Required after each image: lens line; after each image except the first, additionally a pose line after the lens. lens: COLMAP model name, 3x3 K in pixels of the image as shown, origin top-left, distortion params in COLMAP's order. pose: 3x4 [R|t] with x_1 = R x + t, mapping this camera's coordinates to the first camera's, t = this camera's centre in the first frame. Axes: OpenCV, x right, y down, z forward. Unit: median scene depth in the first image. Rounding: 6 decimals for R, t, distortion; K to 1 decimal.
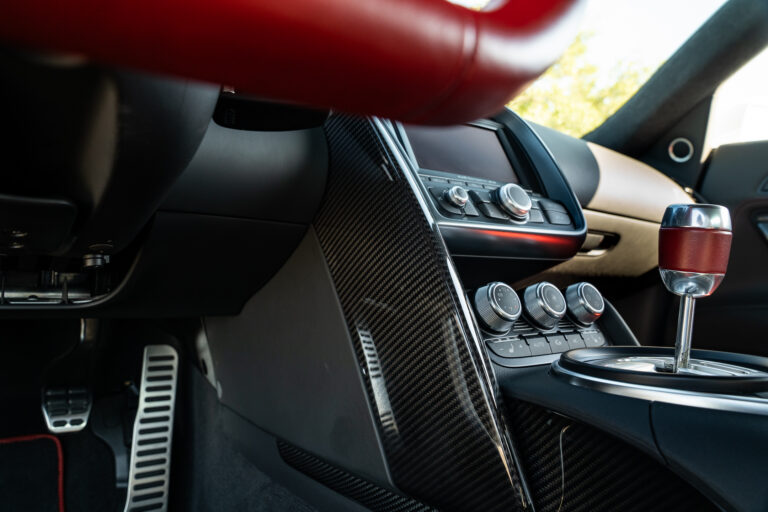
lens RADIAL K [[522.1, 0, 384.0], [0, 522.1, 256.0], [0, 0, 1]] dist [-0.066529, 0.004160]
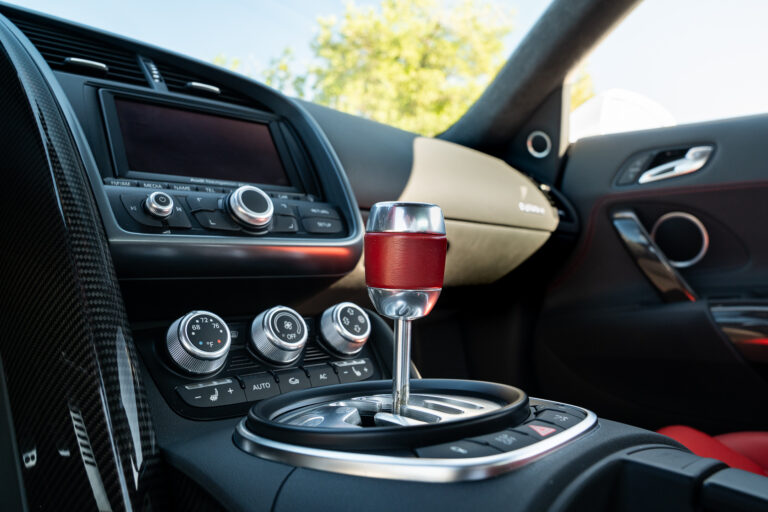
lens RADIAL K [[571.5, 0, 405.4], [0, 571.5, 255.8], [0, 0, 1]] dist [-0.096370, 0.000231]
pose [[0.982259, -0.048692, 0.181097, 0.249995], [0.052870, 0.998433, -0.018313, -0.001635], [-0.179921, 0.027563, 0.983295, 0.068179]]
